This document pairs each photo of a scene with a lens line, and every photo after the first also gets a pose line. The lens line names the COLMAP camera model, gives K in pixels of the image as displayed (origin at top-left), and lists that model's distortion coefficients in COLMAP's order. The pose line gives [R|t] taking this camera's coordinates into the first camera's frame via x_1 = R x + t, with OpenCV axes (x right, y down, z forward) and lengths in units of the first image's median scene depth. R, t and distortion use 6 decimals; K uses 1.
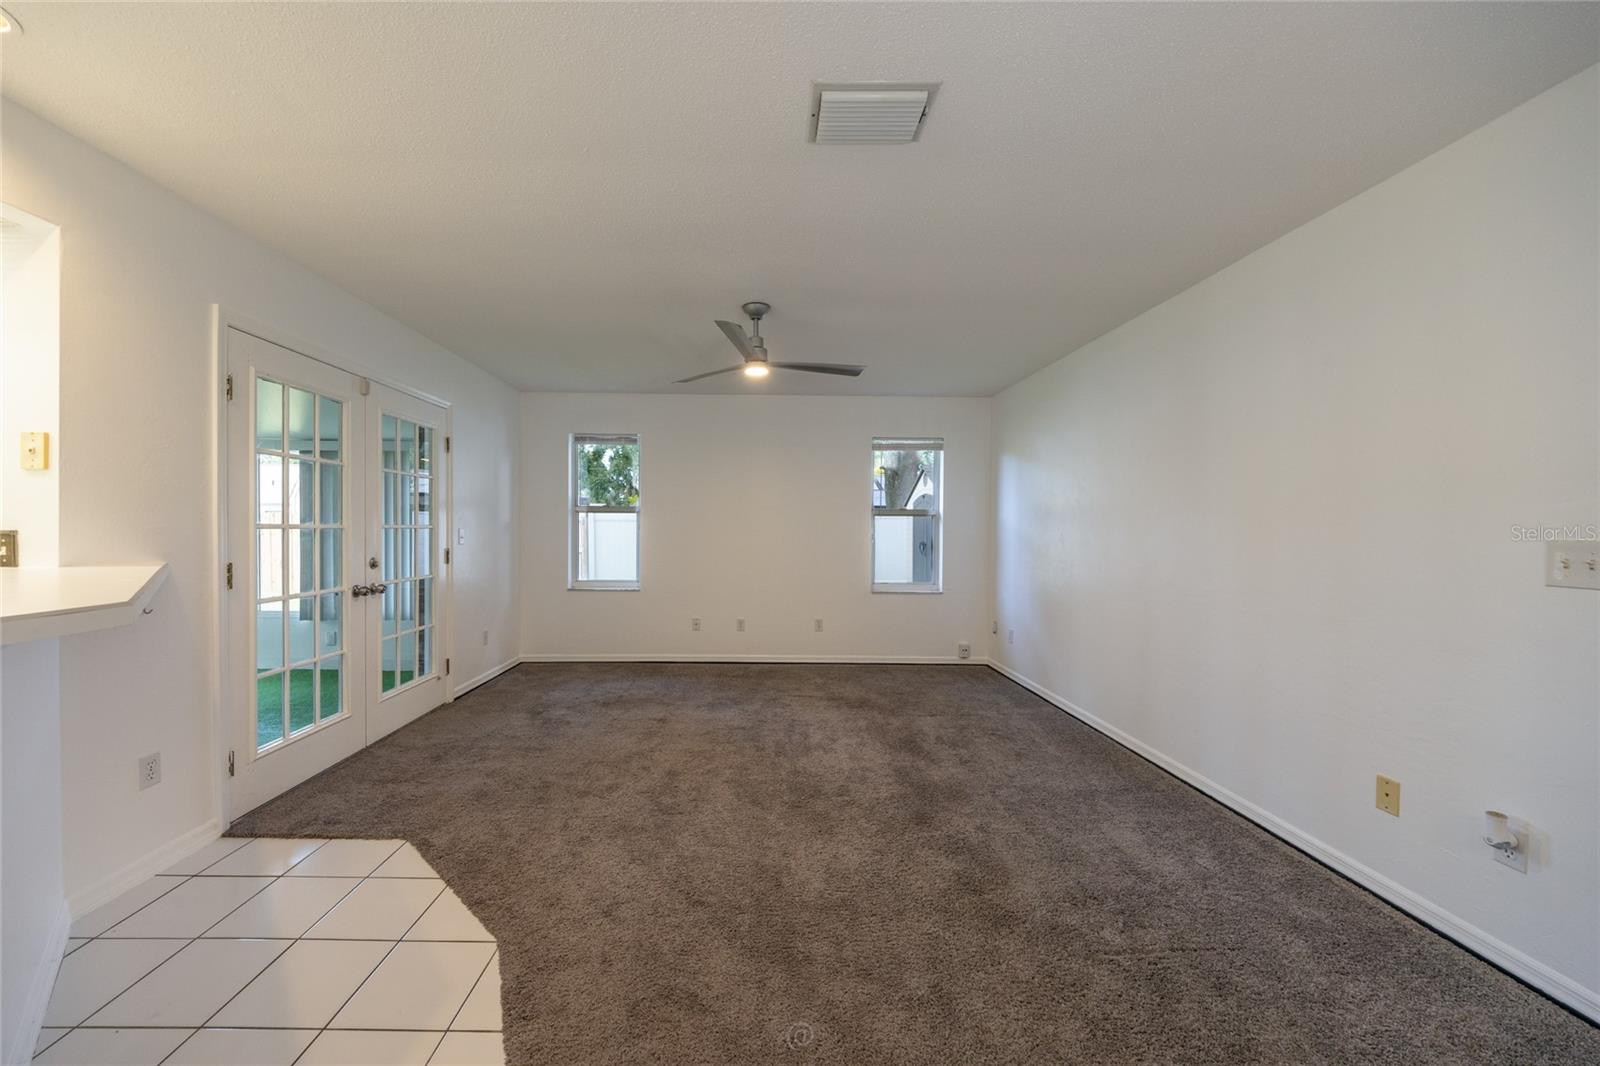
lens RADIAL K [[561.5, 0, 772.1], [0, 561.5, 531.8], [0, 0, 1]] dist [-0.007194, -0.000893]
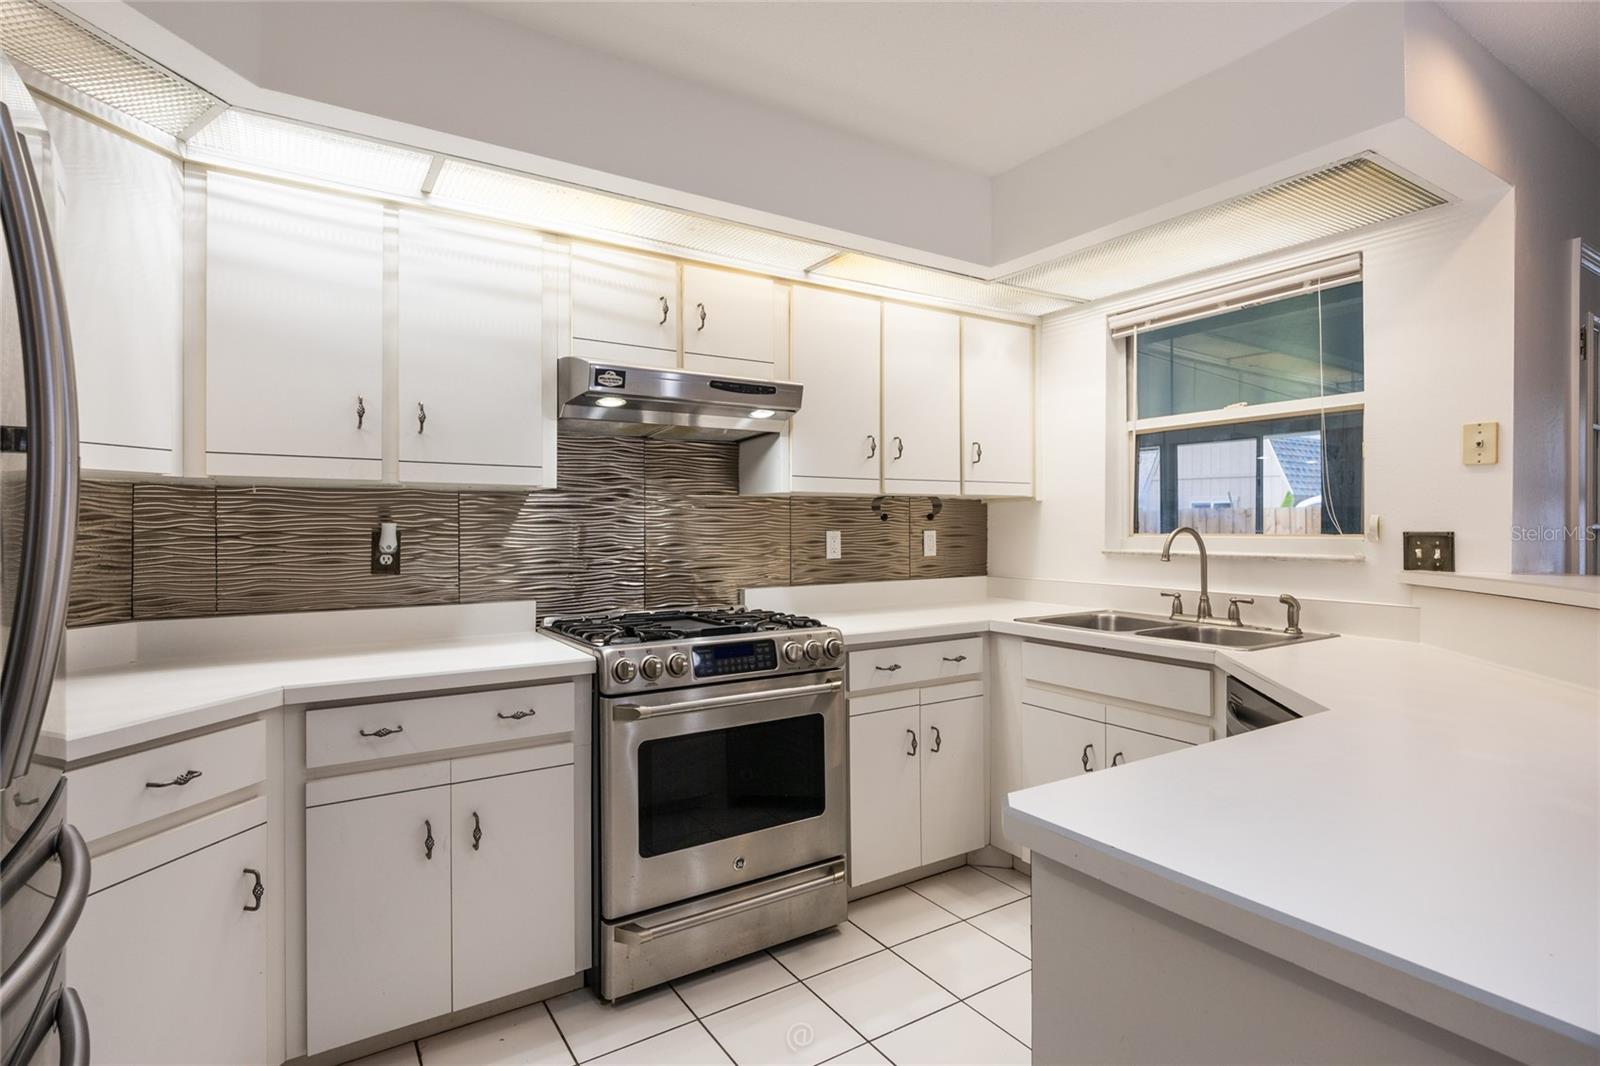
lens RADIAL K [[798.2, 0, 807.6], [0, 798.2, 523.9], [0, 0, 1]] dist [-0.000803, -0.000302]
pose [[0.534818, -0.009213, -0.844917, -0.570166], [-0.000898, 0.999934, -0.011471, -0.000343], [0.844967, 0.006893, 0.534775, -0.431593]]
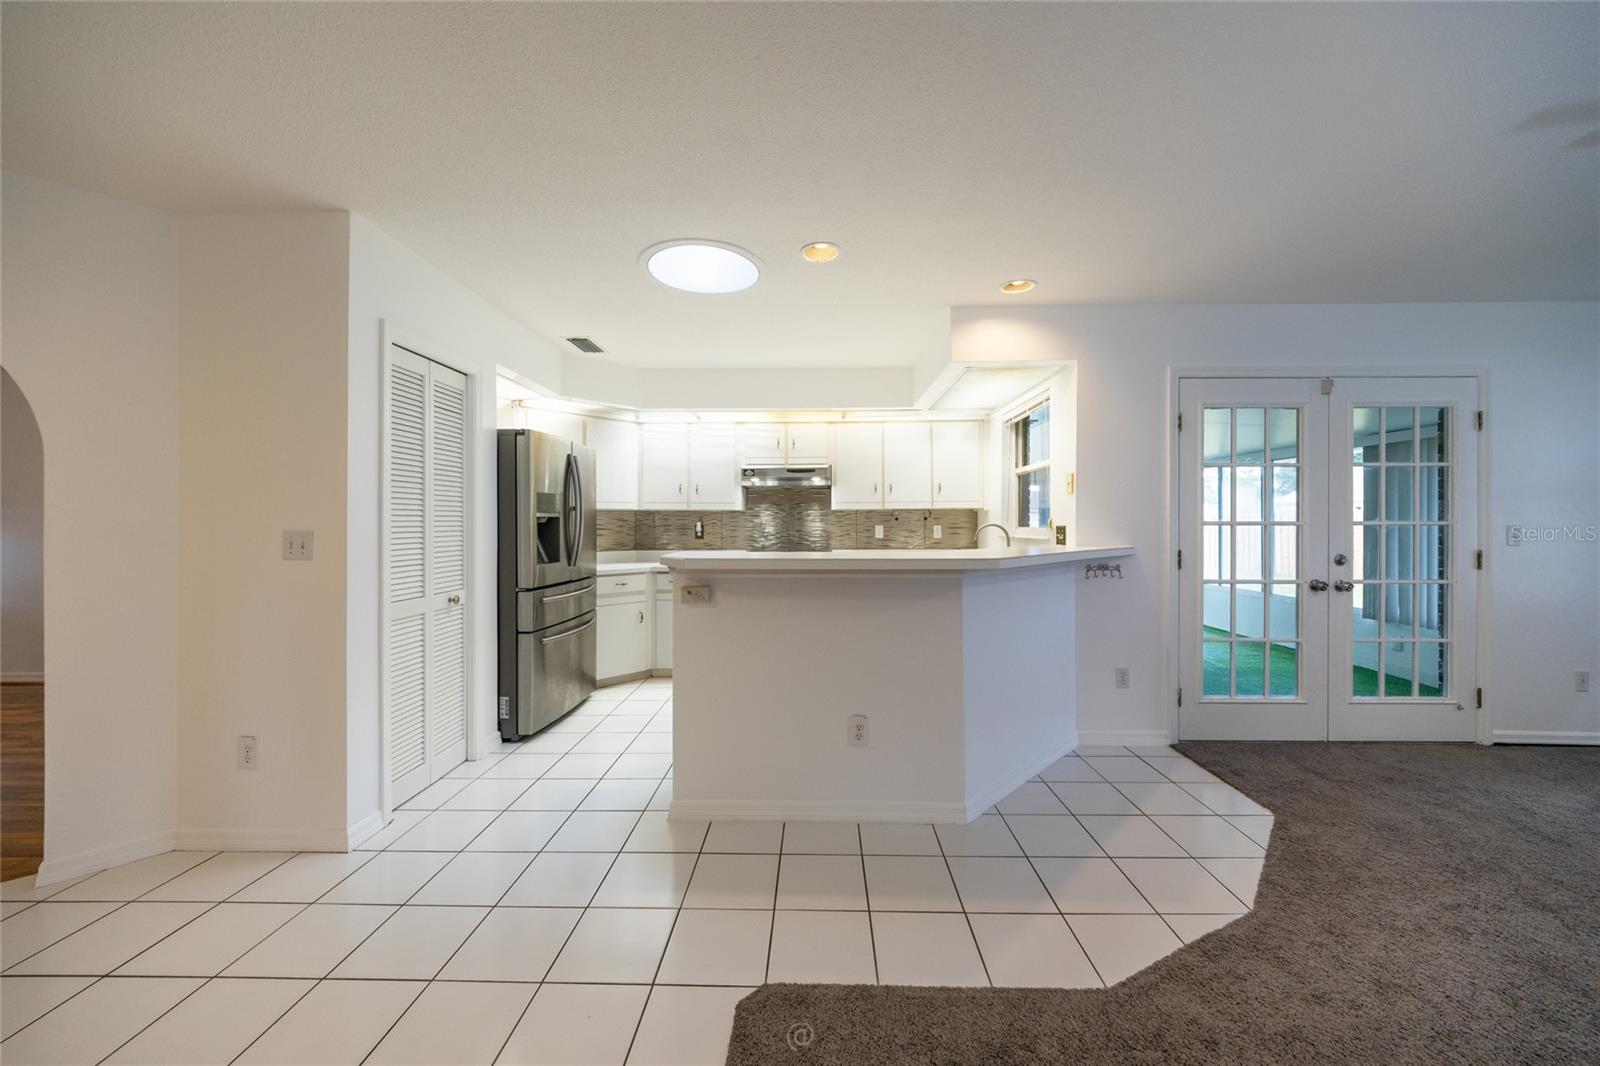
lens RADIAL K [[561.5, 0, 814.1], [0, 561.5, 526.0], [0, 0, 1]] dist [-0.007194, -0.000893]
pose [[-0.024019, -0.001003, -0.999711, 0.382401], [-0.005010, 0.999987, -0.000883, 0.001401], [0.999699, 0.004987, -0.024024, 0.117985]]
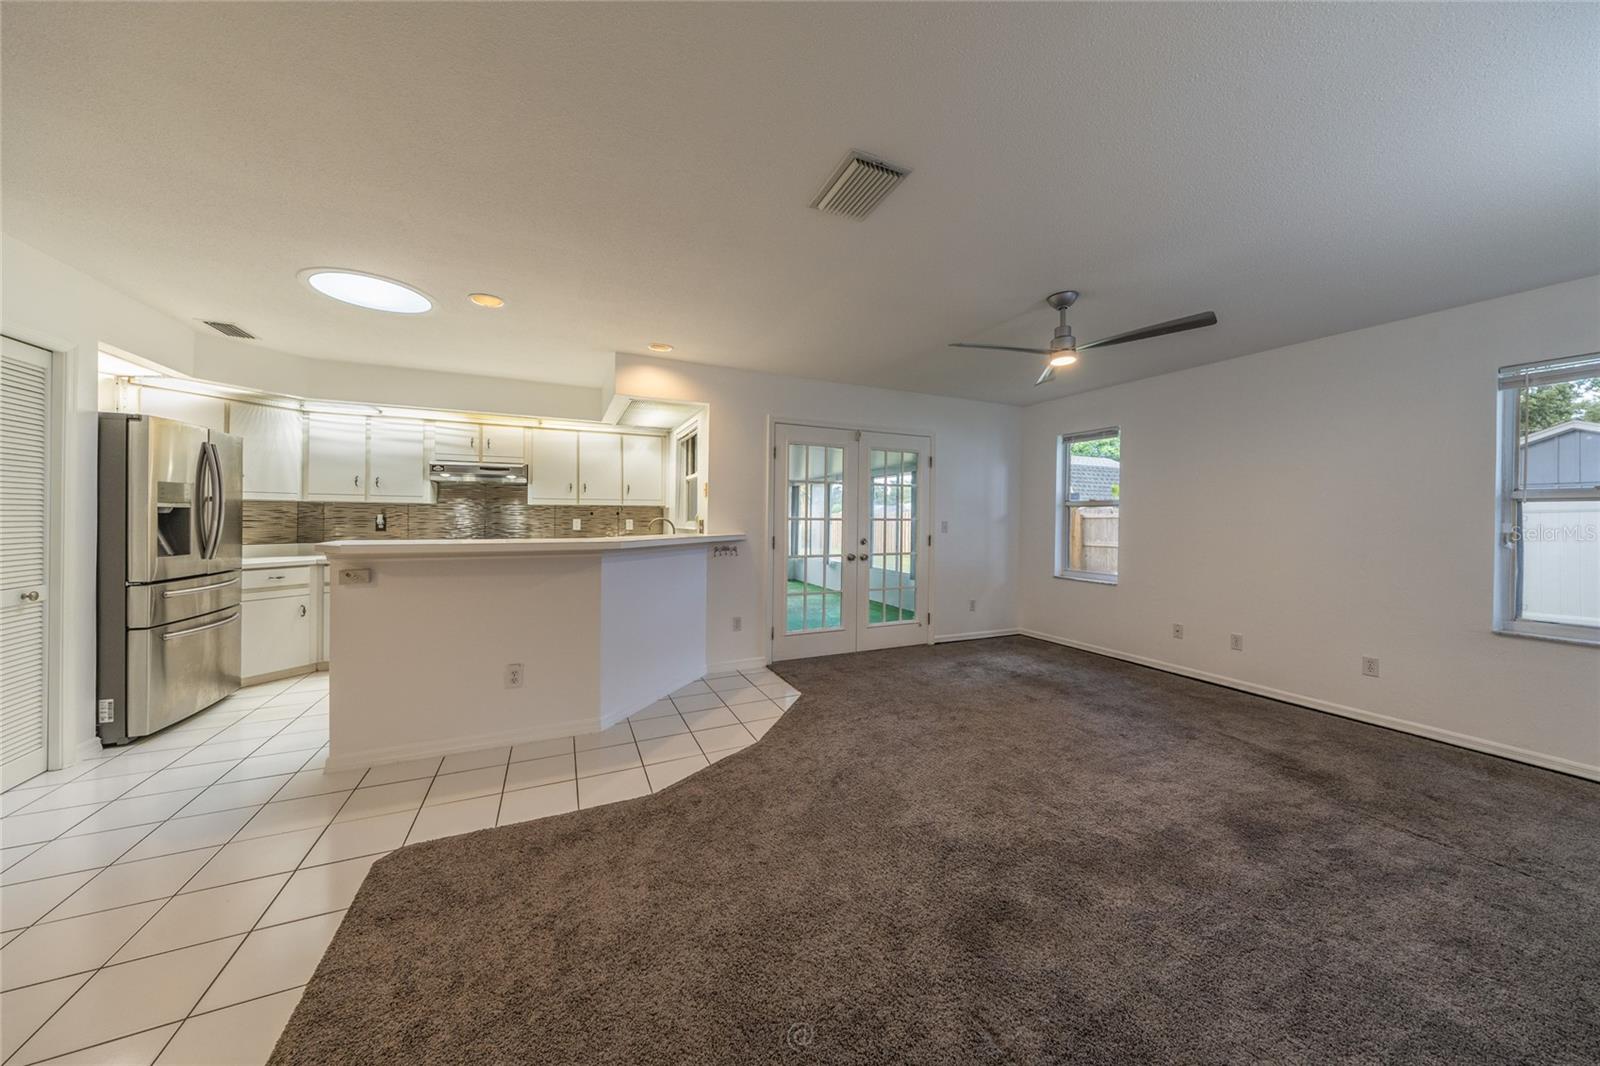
lens RADIAL K [[519.7, 0, 820.8], [0, 519.7, 518.4], [0, 0, 1]] dist [-0.014590, 0.000151]
pose [[0.435407, -0.002902, -0.900229, 0.754296], [-0.010140, 0.999916, -0.008128, 0.001739], [0.900177, 0.012667, 0.435341, 0.281383]]
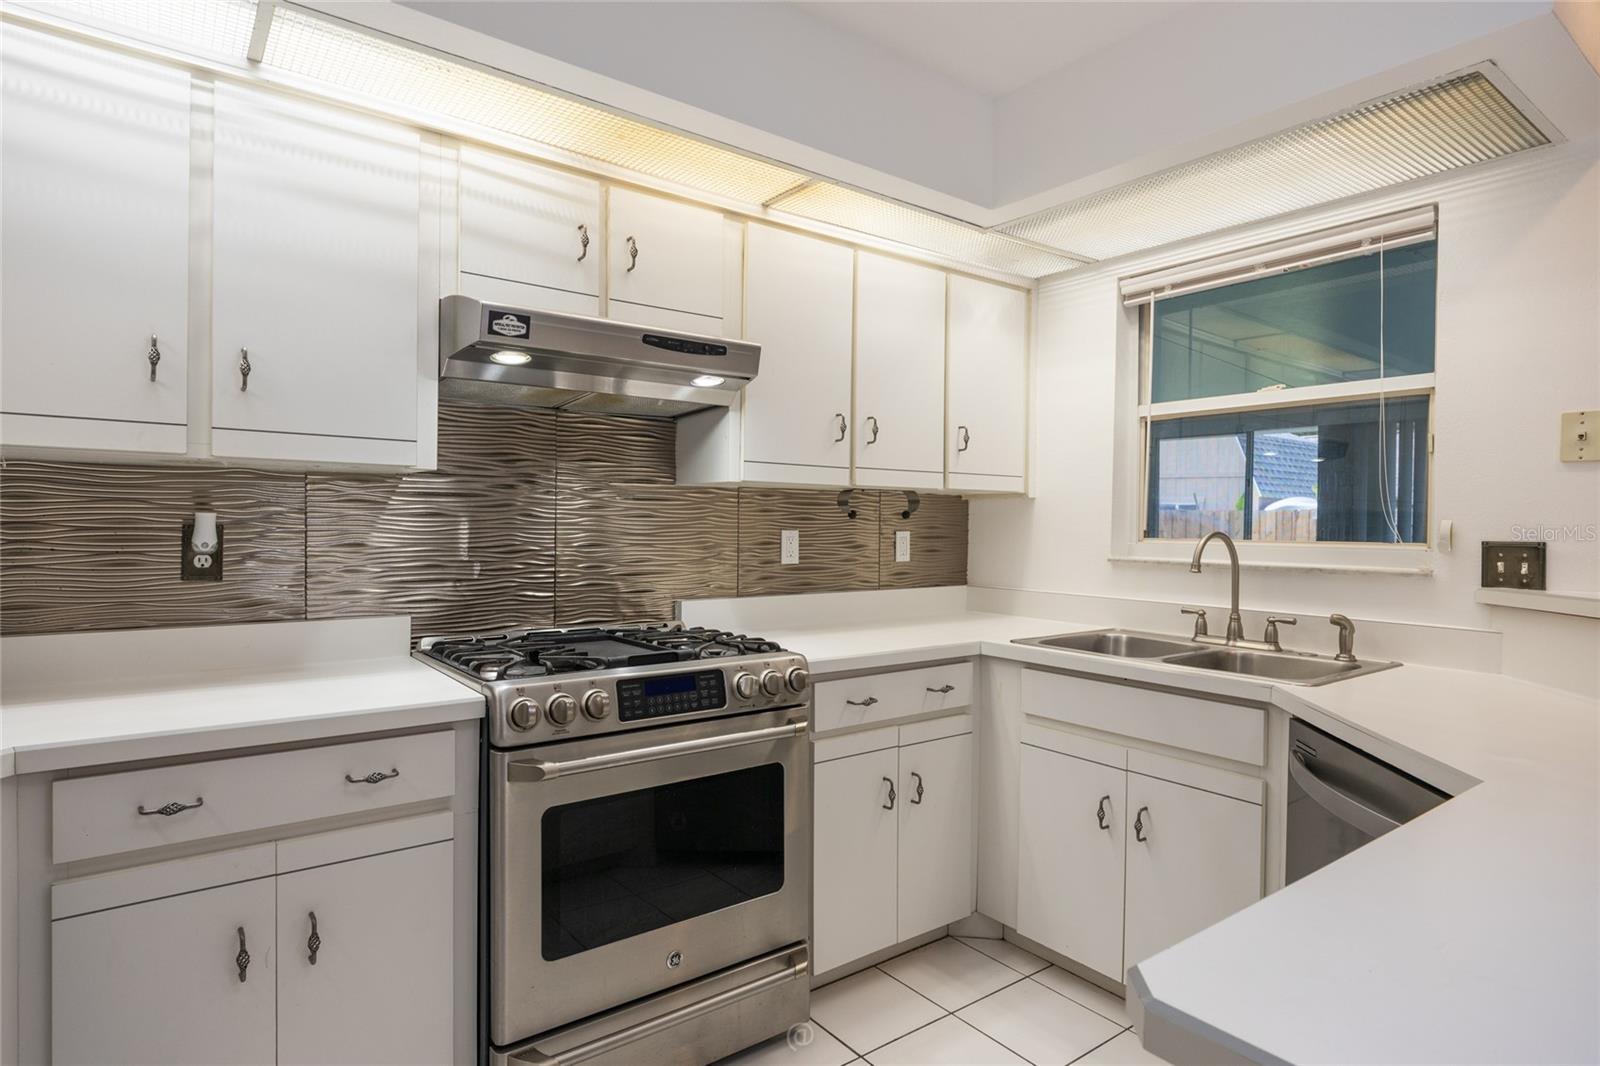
lens RADIAL K [[863.5, 0, 803.7], [0, 863.5, 534.1], [0, 0, 1]] dist [-0.007526, 0.002742]
pose [[0.594809, 0.011015, -0.803791, -0.707245], [-0.014210, 0.999894, 0.003187, -0.002650], [0.803741, 0.009526, 0.594903, -0.373270]]
